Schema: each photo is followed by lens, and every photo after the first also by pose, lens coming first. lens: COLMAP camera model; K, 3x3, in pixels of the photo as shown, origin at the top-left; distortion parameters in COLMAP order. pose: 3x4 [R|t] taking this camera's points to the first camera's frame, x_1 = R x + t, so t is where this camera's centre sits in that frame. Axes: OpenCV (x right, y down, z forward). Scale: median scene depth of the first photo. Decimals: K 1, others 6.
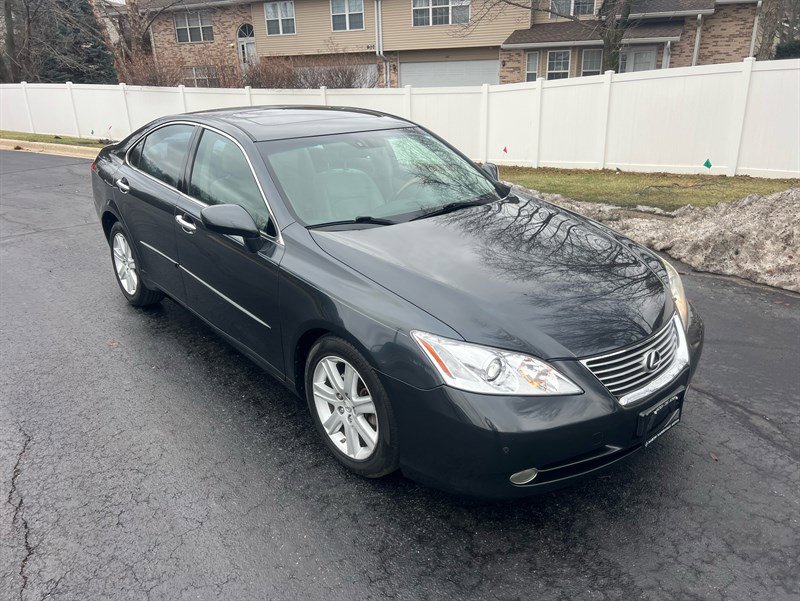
lens RADIAL K [[654.5, 0, 394.2], [0, 654.5, 304.1], [0, 0, 1]] dist [0.029920, -0.051783]
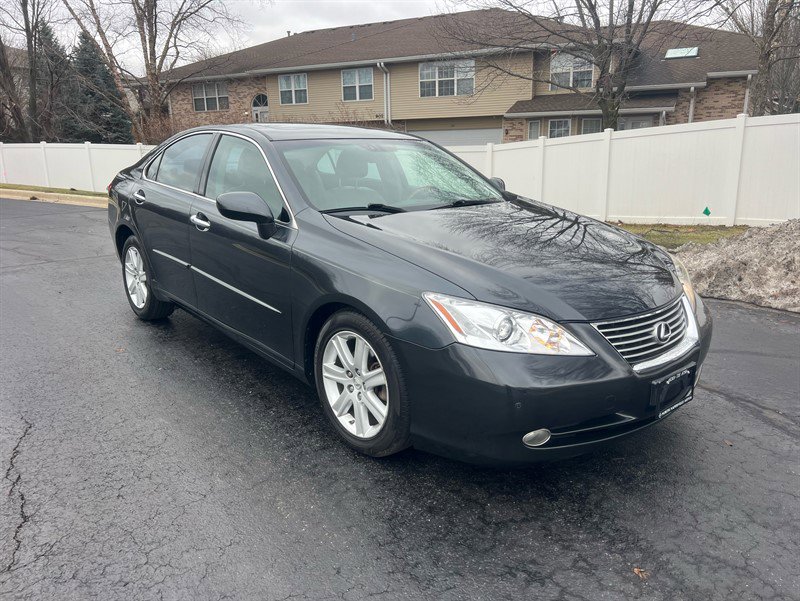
lens RADIAL K [[654.5, 0, 402.6], [0, 654.5, 300.9], [0, 0, 1]] dist [0.029920, -0.051783]
pose [[0.999919, 0.011204, 0.006078, -0.009223], [-0.010367, 0.992284, -0.123551, 0.140787], [-0.007416, 0.123478, 0.992320, 0.001118]]
